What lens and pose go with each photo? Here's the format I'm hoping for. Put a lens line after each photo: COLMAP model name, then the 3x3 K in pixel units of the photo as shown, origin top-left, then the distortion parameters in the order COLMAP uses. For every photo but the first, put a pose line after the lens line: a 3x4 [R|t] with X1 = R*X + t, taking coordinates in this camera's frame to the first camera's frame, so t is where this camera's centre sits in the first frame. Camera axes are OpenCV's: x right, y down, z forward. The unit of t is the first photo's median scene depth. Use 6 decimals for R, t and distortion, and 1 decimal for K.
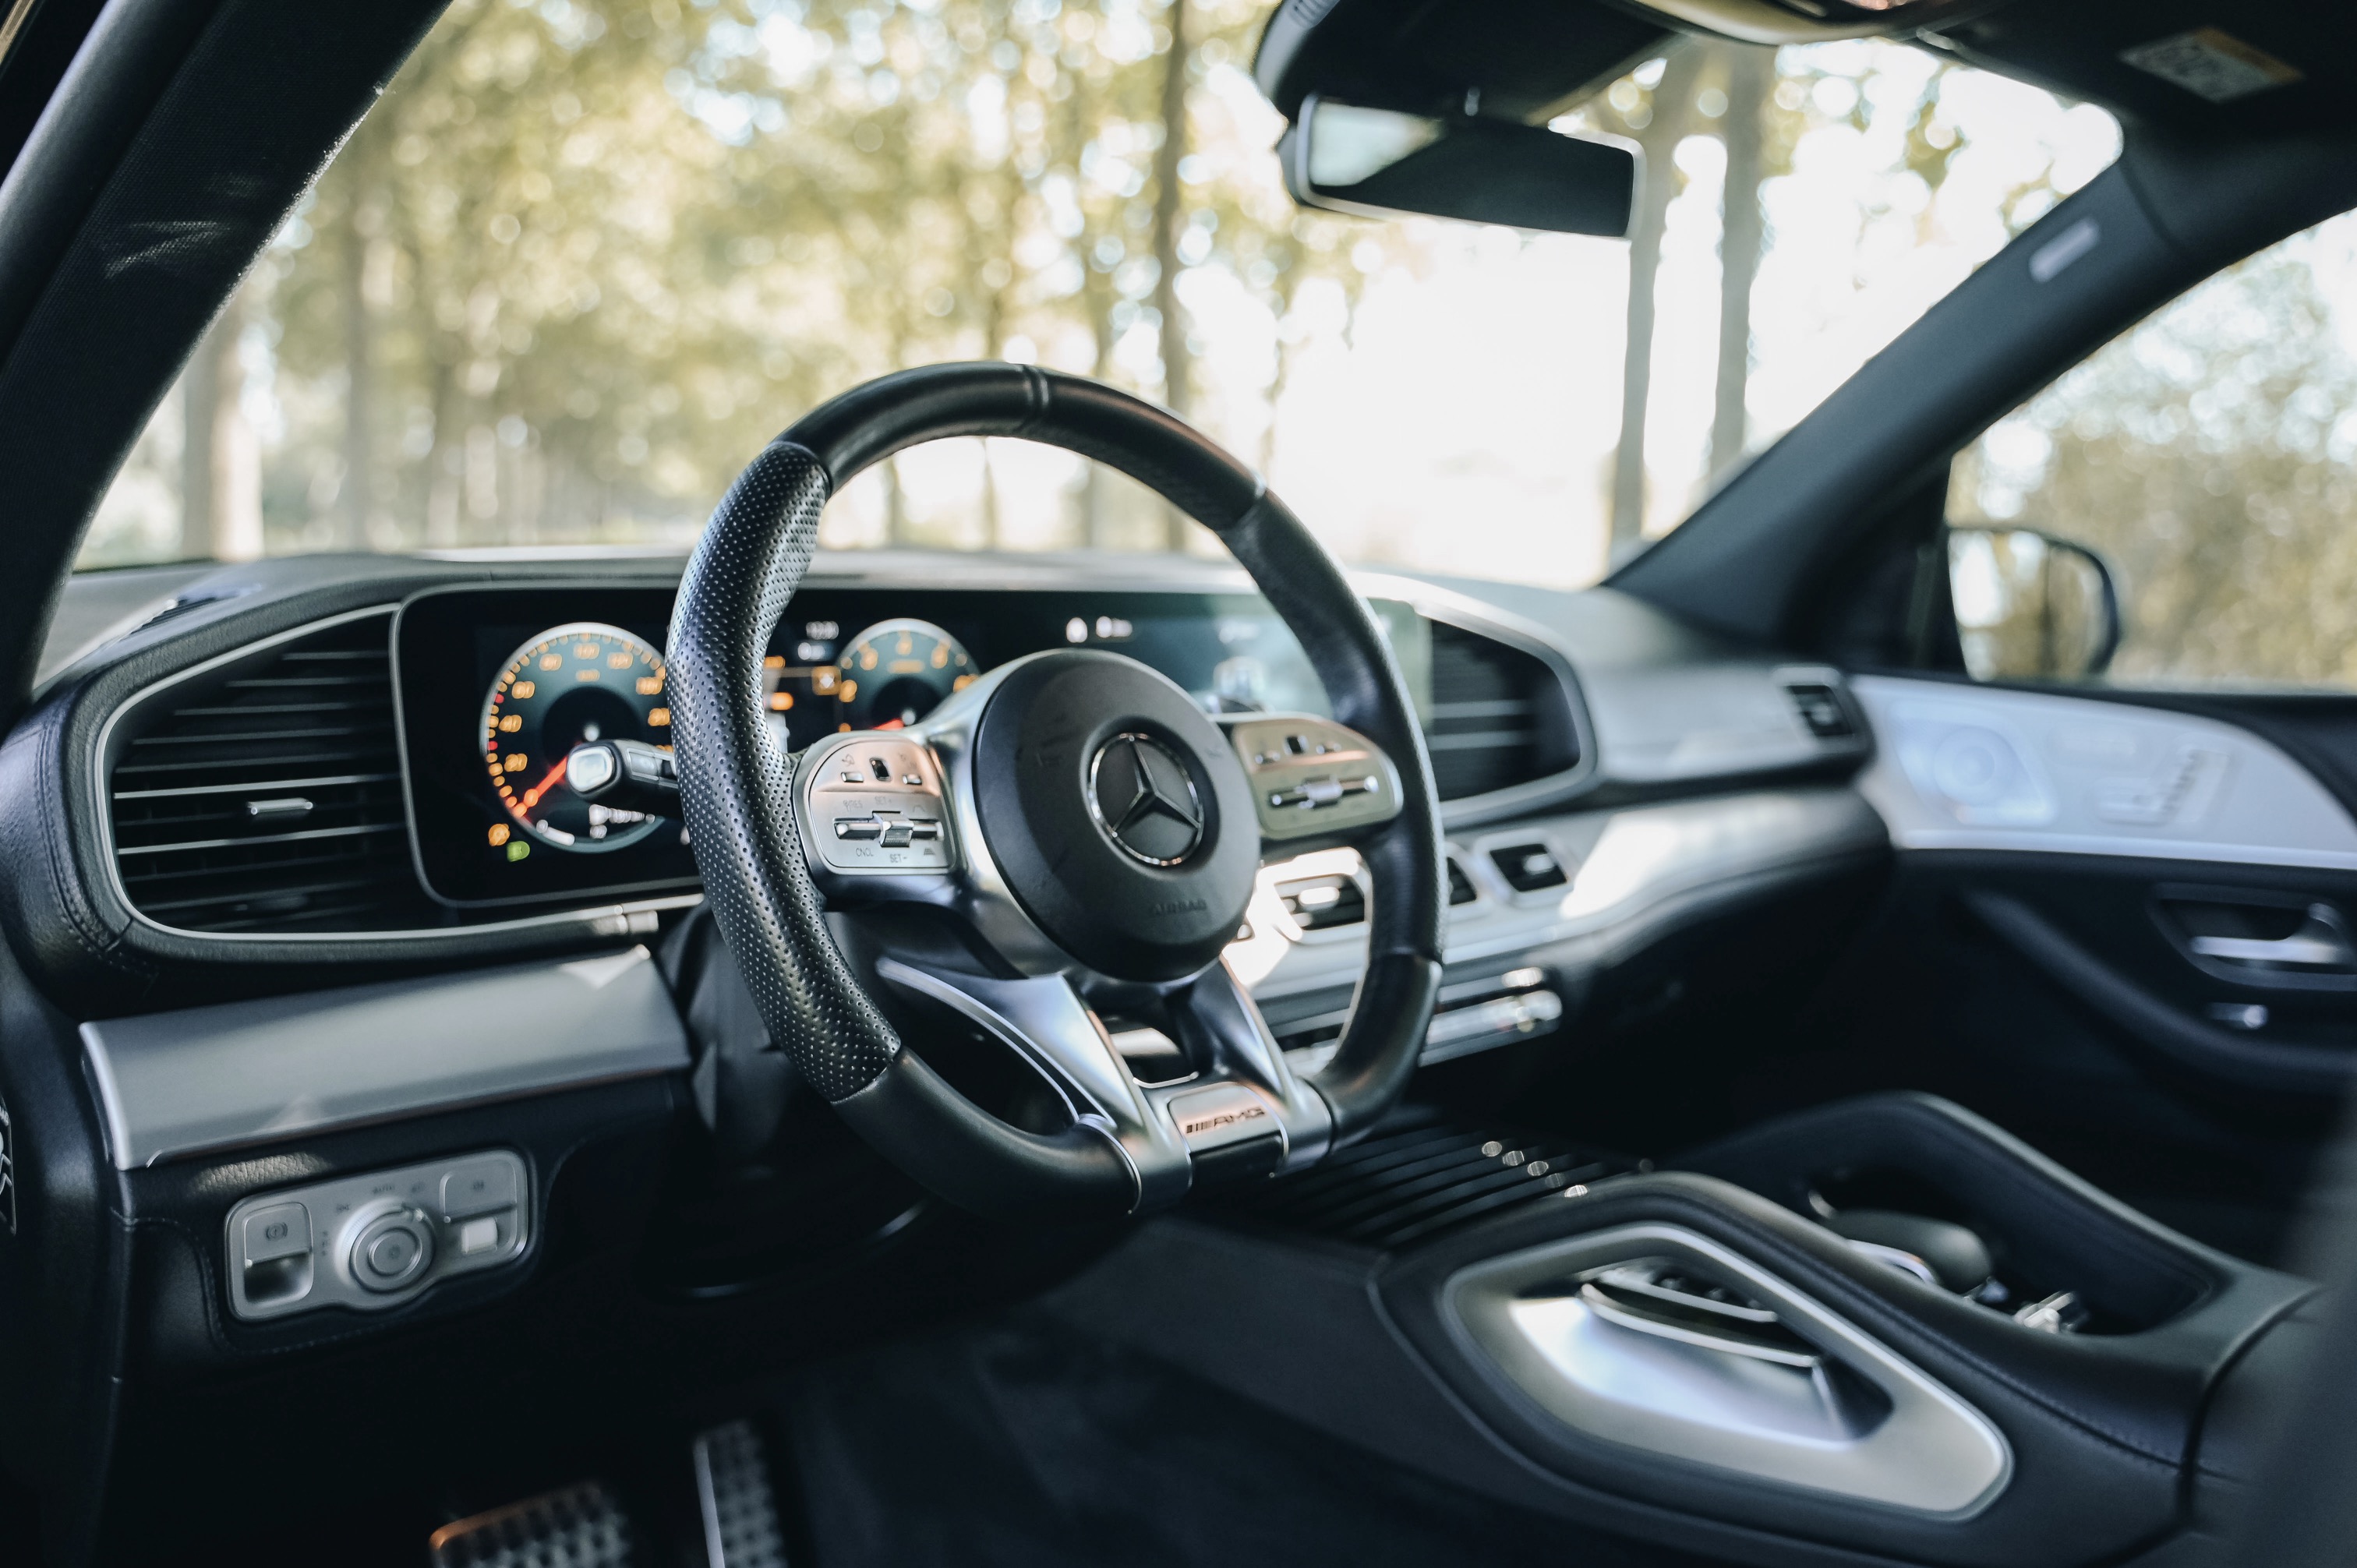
lens RADIAL K [[1910.2, 0, 1178.5], [0, 1910.2, 784.0], [0, 0, 1]] dist [0.007056, -0.003391]
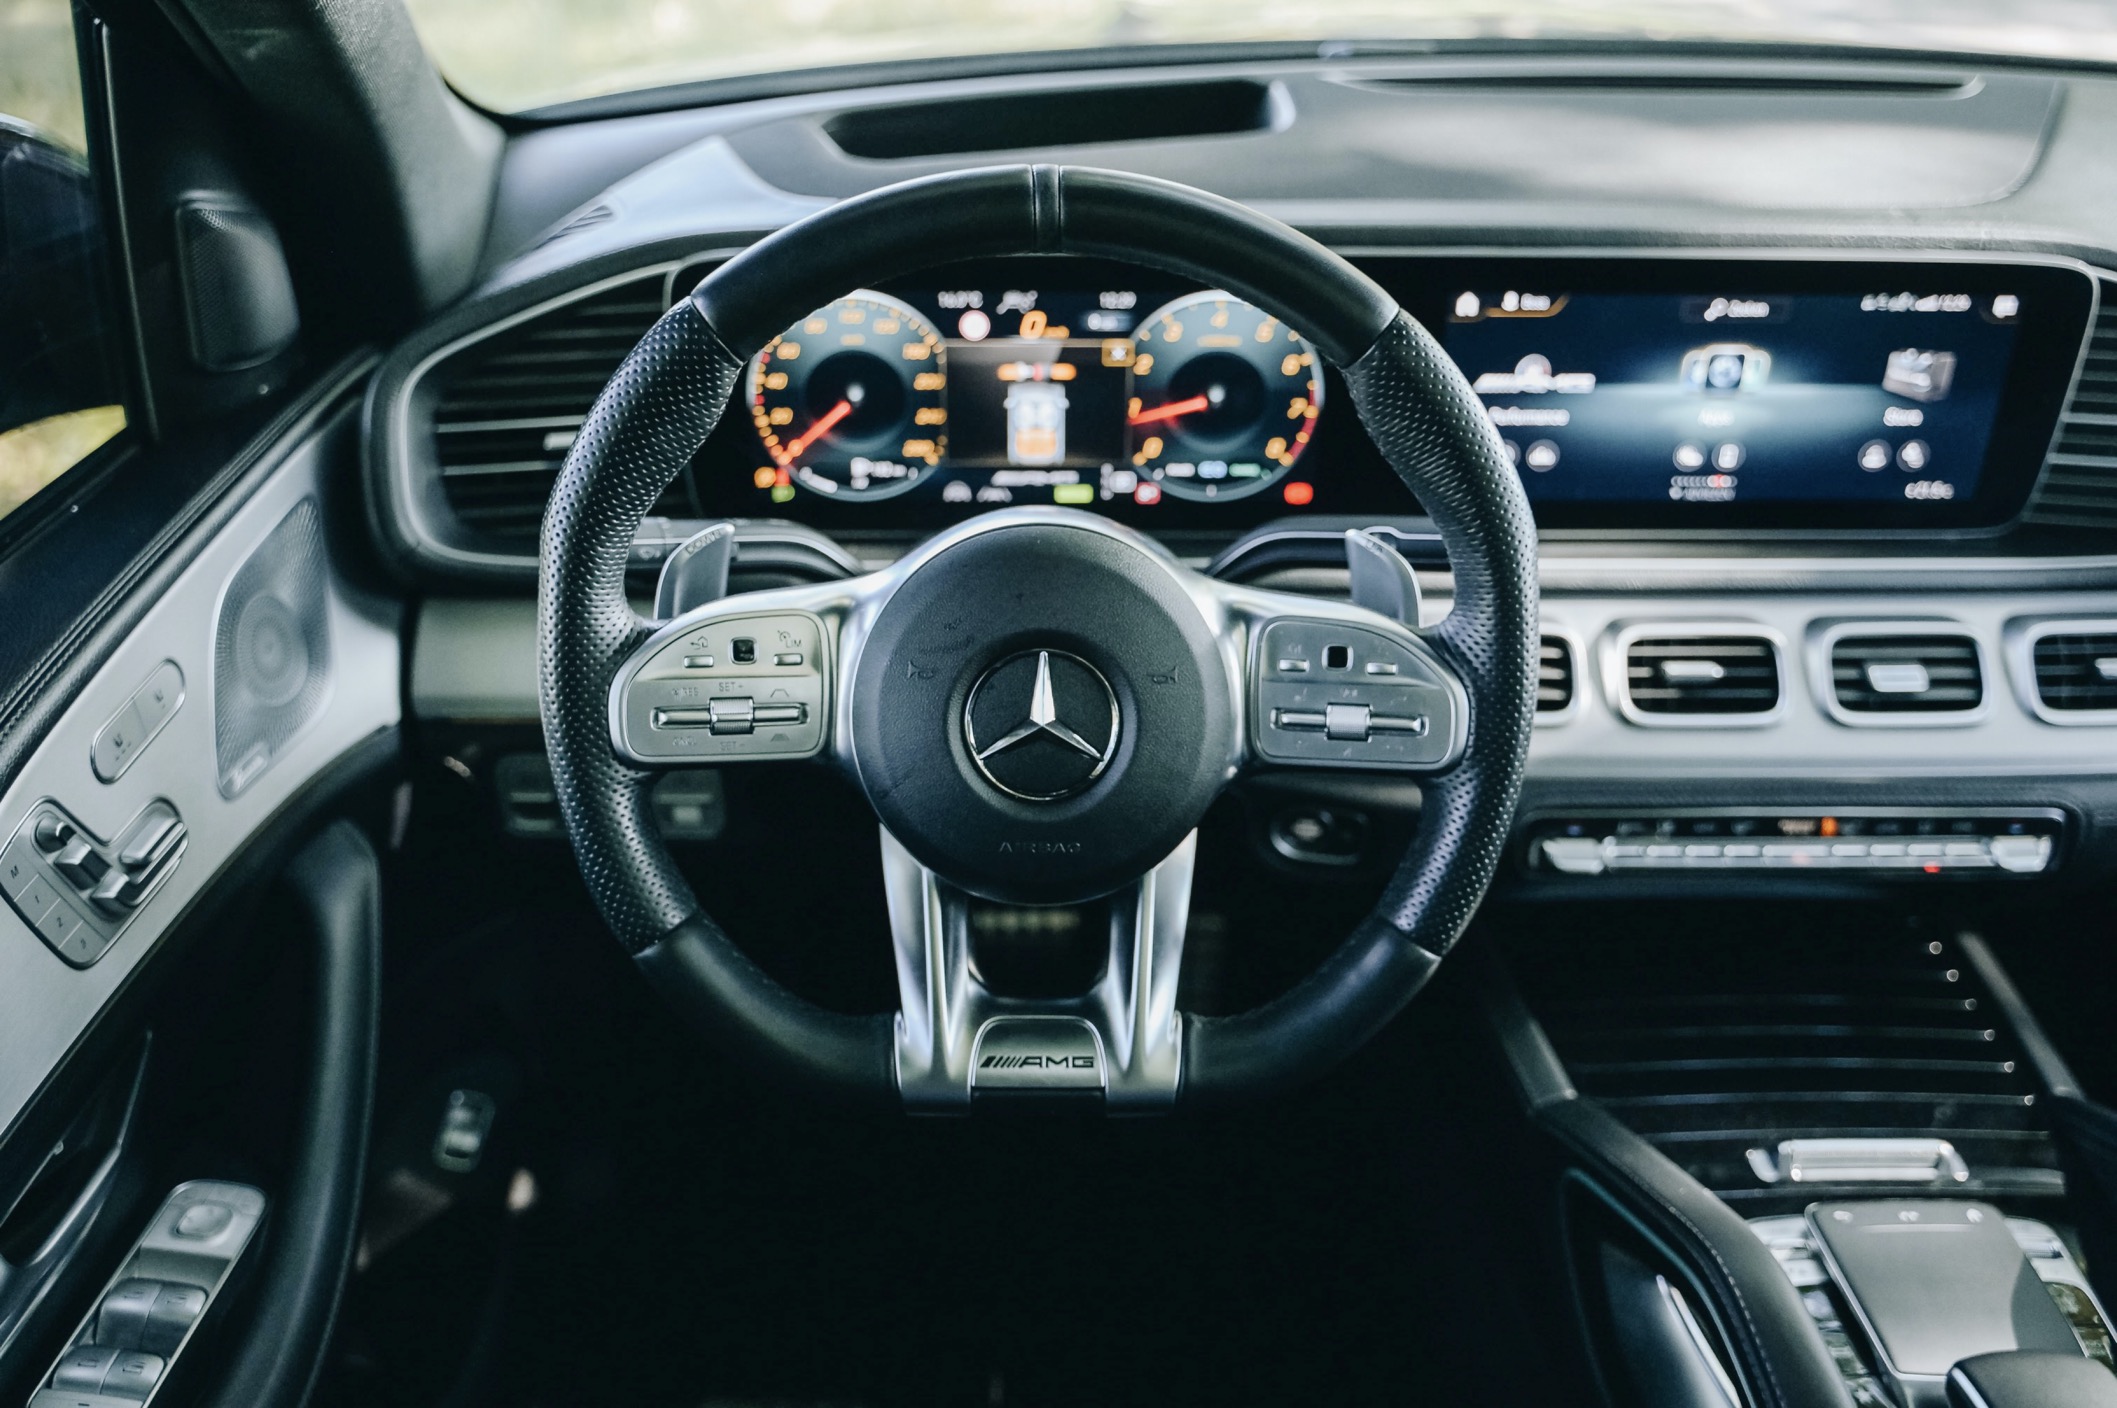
lens RADIAL K [[1715.8, 0, 1058.5], [0, 1715.8, 704.0], [0, 0, 1]] dist [0.007056, -0.003391]
pose [[0.744131, 0.348220, -0.570098, 0.378853], [-0.074153, 0.891179, 0.447550, -0.307594], [0.663905, -0.290761, 0.688976, 0.370572]]
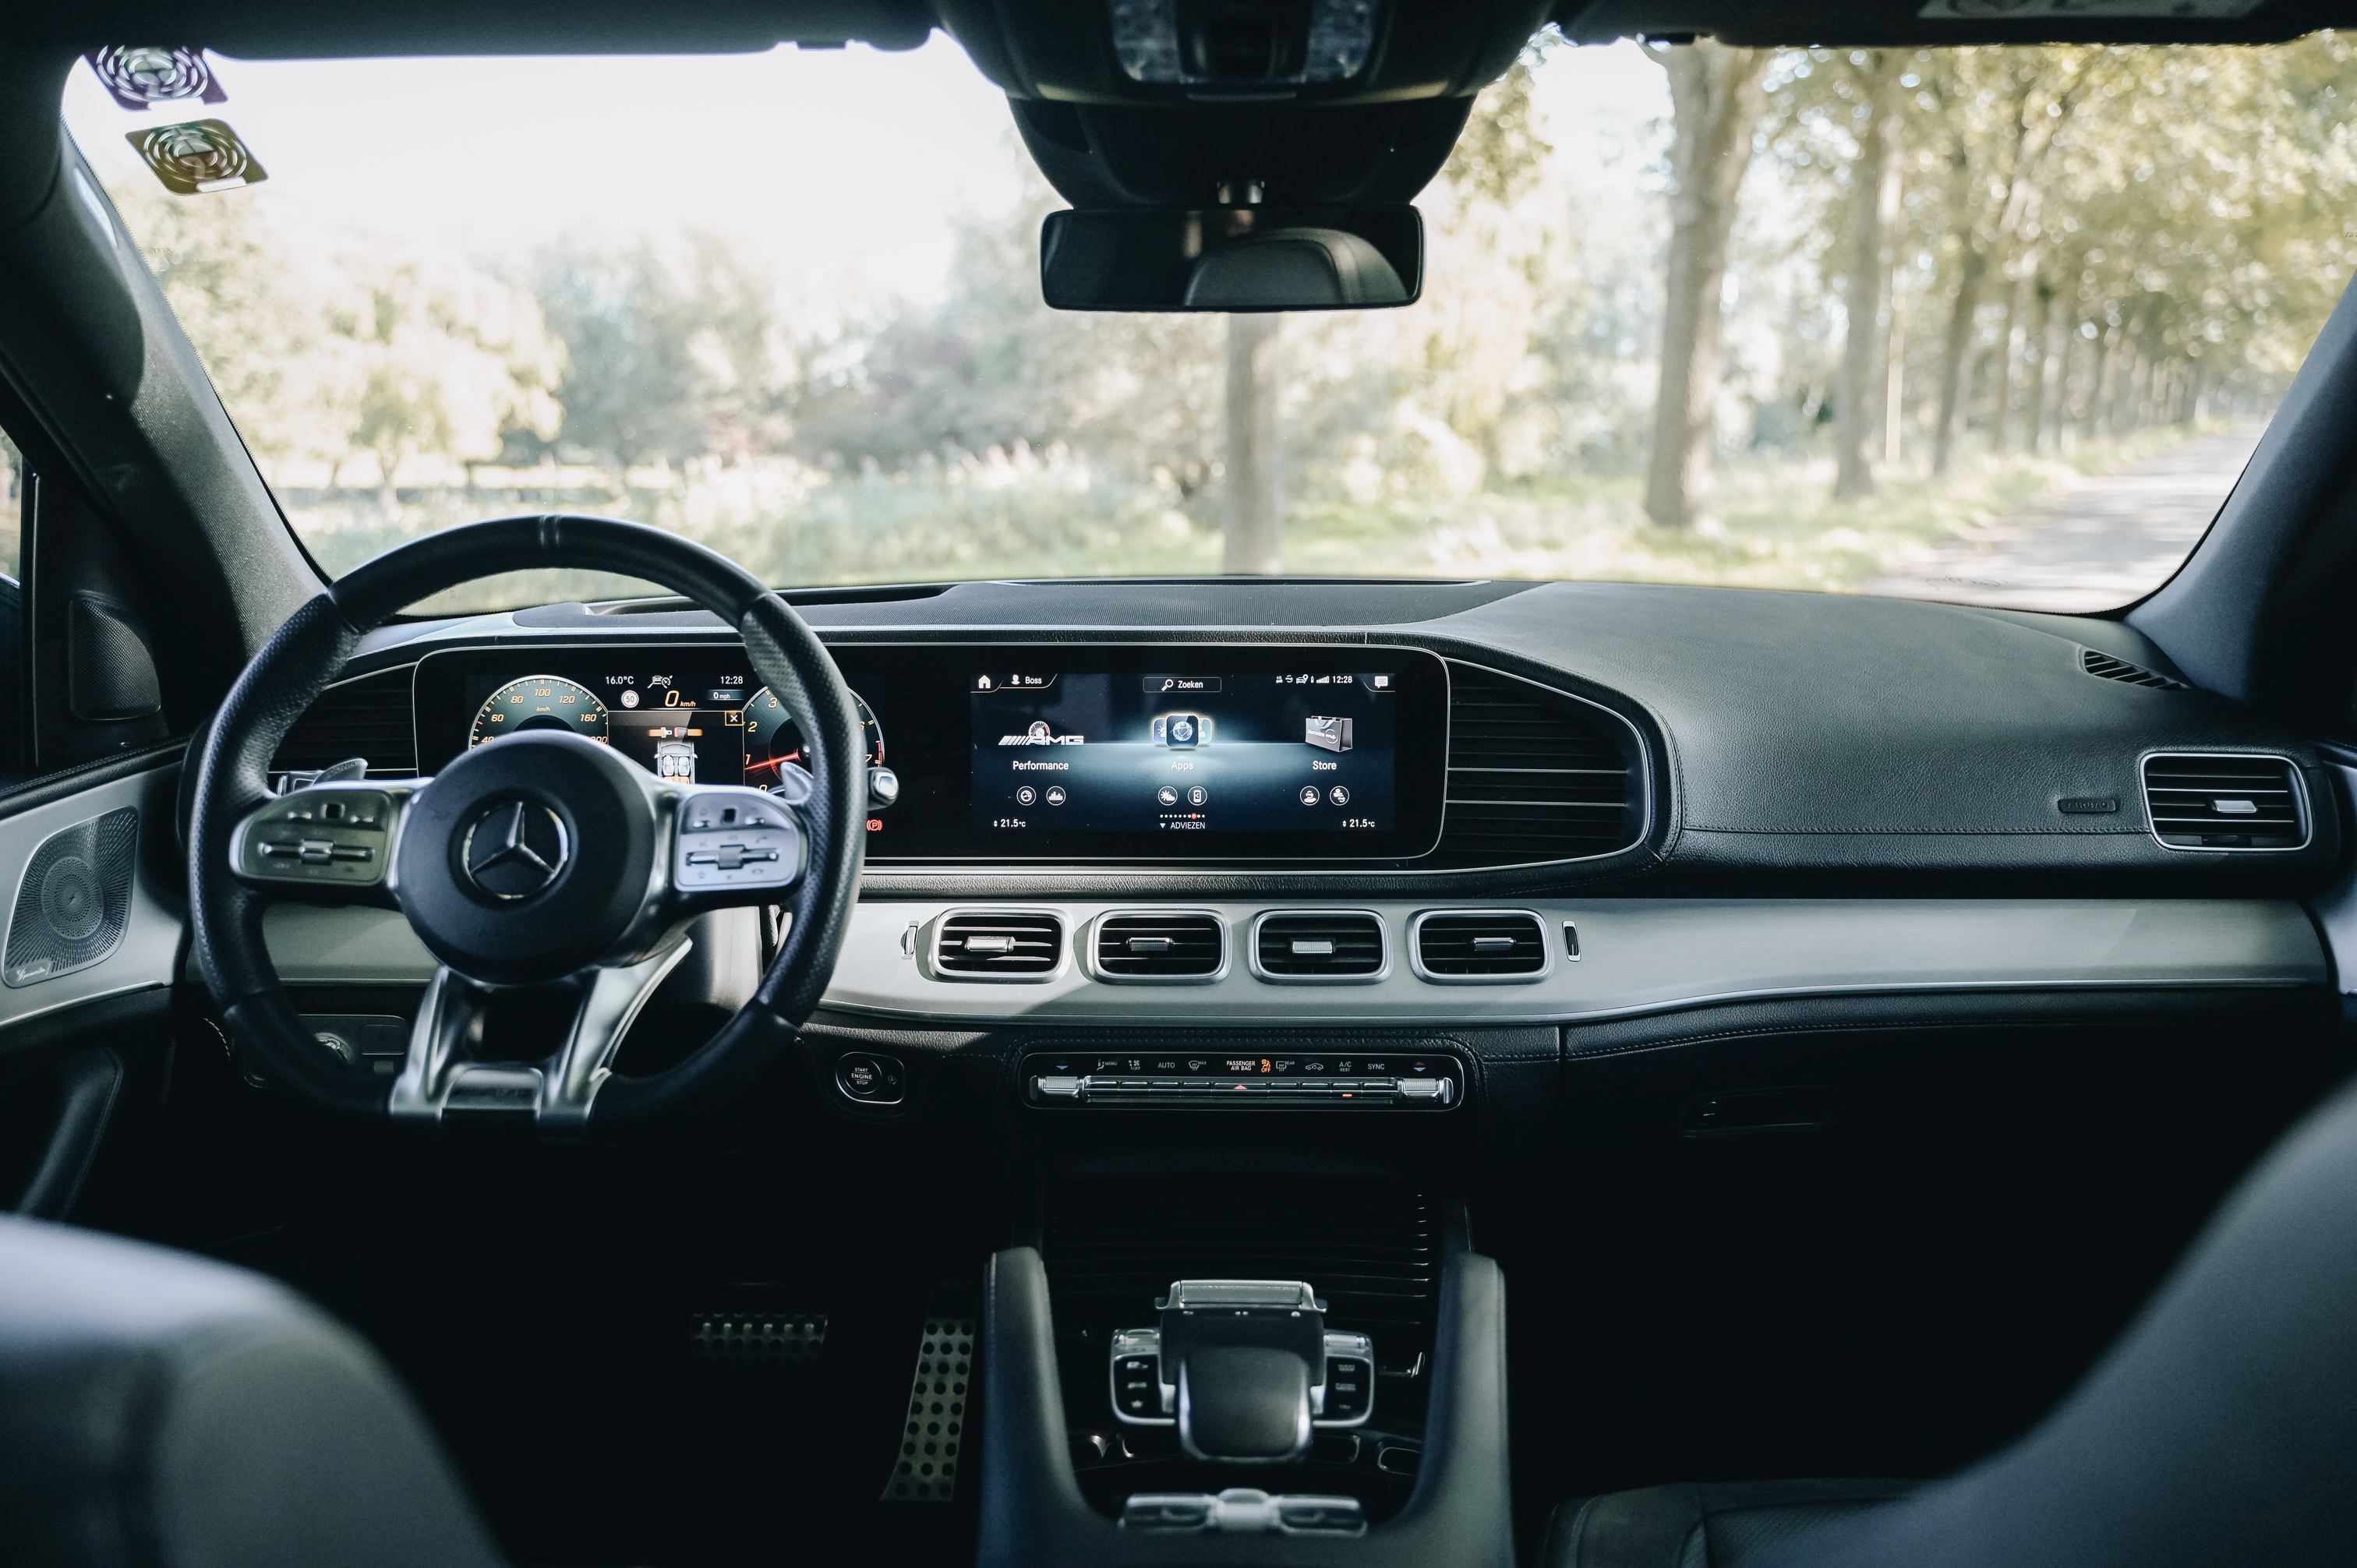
lens RADIAL K [[1910.2, 0, 1178.5], [0, 1910.2, 784.0], [0, 0, 1]] dist [0.007056, -0.003391]
pose [[0.707095, 0.101492, -0.699797, 1.051831], [-0.062832, 0.994749, 0.080781, -0.147699], [0.704322, -0.013150, 0.709759, 0.309555]]
